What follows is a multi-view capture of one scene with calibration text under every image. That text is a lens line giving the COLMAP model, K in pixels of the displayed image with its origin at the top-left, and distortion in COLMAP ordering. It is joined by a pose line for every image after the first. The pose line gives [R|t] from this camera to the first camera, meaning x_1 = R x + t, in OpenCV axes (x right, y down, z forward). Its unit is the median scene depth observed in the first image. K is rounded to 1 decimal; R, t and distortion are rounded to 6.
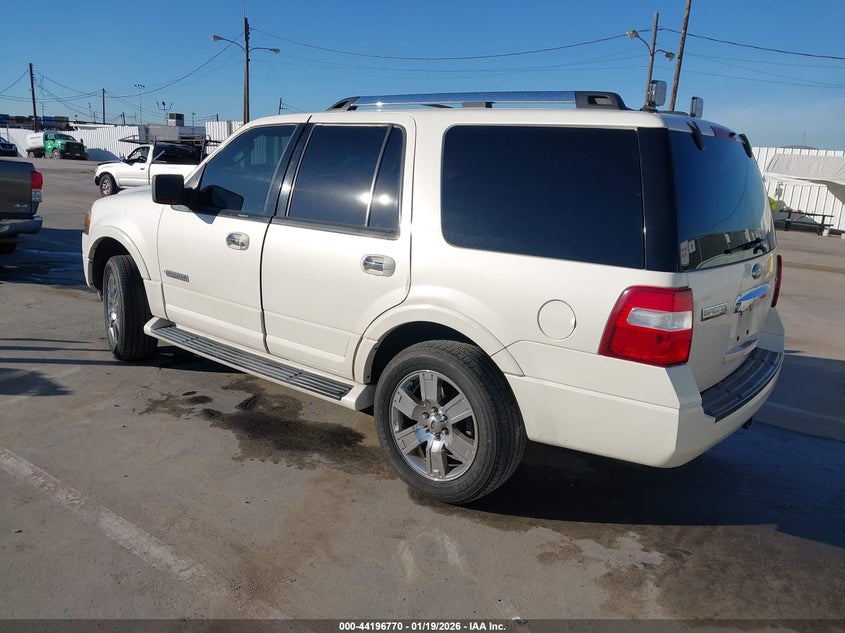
lens RADIAL K [[664.0, 0, 422.5], [0, 664.0, 316.5], [0, 0, 1]] dist [0.006858, -0.000230]
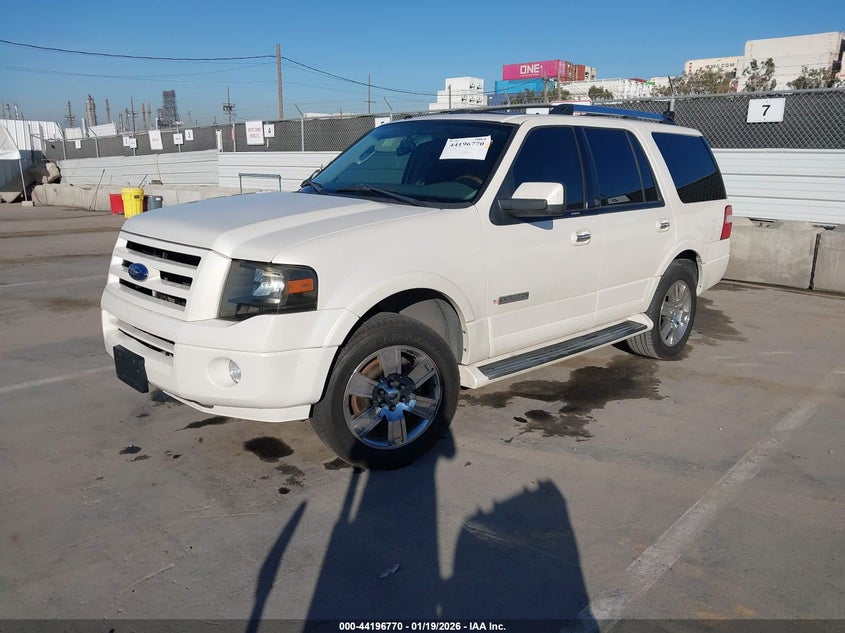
lens RADIAL K [[664.0, 0, 422.5], [0, 664.0, 316.5], [0, 0, 1]] dist [0.006858, -0.000230]
pose [[0.107911, -0.281691, 0.953418, -1.252857], [0.194567, 0.946456, 0.257613, -0.293402], [-0.974935, 0.157704, 0.156941, 1.018995]]
